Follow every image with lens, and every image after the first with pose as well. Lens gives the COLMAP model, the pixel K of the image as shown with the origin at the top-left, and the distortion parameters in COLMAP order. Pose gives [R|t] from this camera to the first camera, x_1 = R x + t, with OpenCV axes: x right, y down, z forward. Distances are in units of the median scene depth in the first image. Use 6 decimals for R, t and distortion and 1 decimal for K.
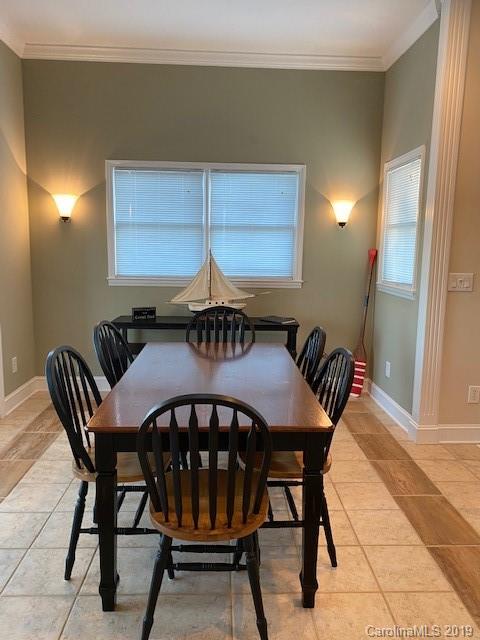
lens RADIAL K [[485.3, 0, 241.2], [0, 485.3, 317.9], [0, 0, 1]] dist [0.029685, -0.029150]
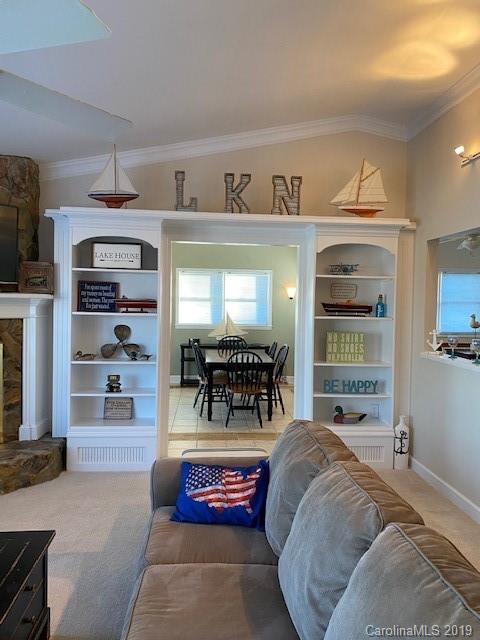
lens RADIAL K [[485.3, 0, 240.5], [0, 485.3, 318.5], [0, 0, 1]] dist [0.029685, -0.029150]
pose [[0.998992, 0.005152, 0.044584, -0.094583], [-0.001583, 0.996818, -0.079701, 0.055083], [-0.044853, 0.079550, 0.995821, -1.032679]]
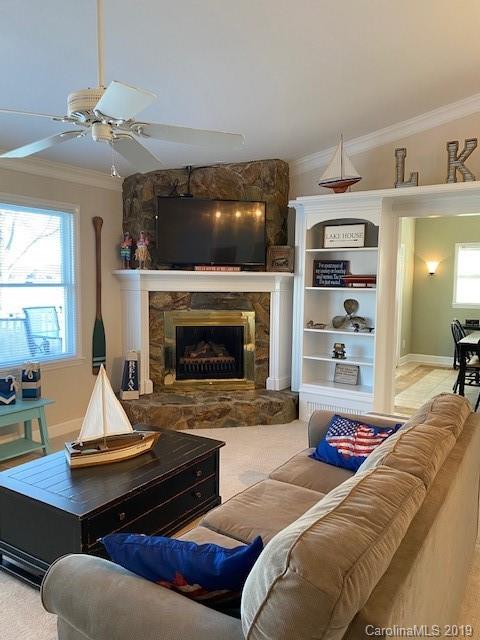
lens RADIAL K [[485.3, 0, 246.0], [0, 485.3, 323.5], [0, 0, 1]] dist [0.029685, -0.029150]
pose [[0.820016, 0.049835, -0.570167, 0.162376], [-0.067739, 0.997651, -0.010224, 0.072441], [0.568318, 0.047006, 0.821465, -1.061780]]
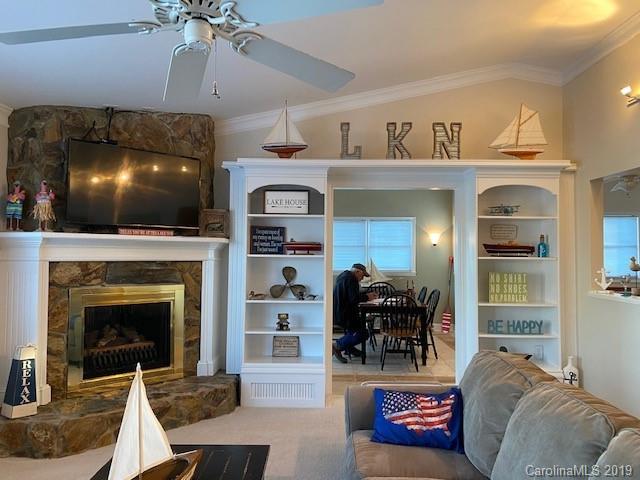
lens RADIAL K [[485.3, 0, 316.4], [0, 485.3, 238.3], [0, 0, 1]] dist [0.029685, -0.029150]
pose [[0.998664, -0.006110, -0.051303, -0.186702], [-0.001622, 0.988785, -0.149334, 0.087477], [0.051640, 0.149218, 0.987455, -1.079104]]
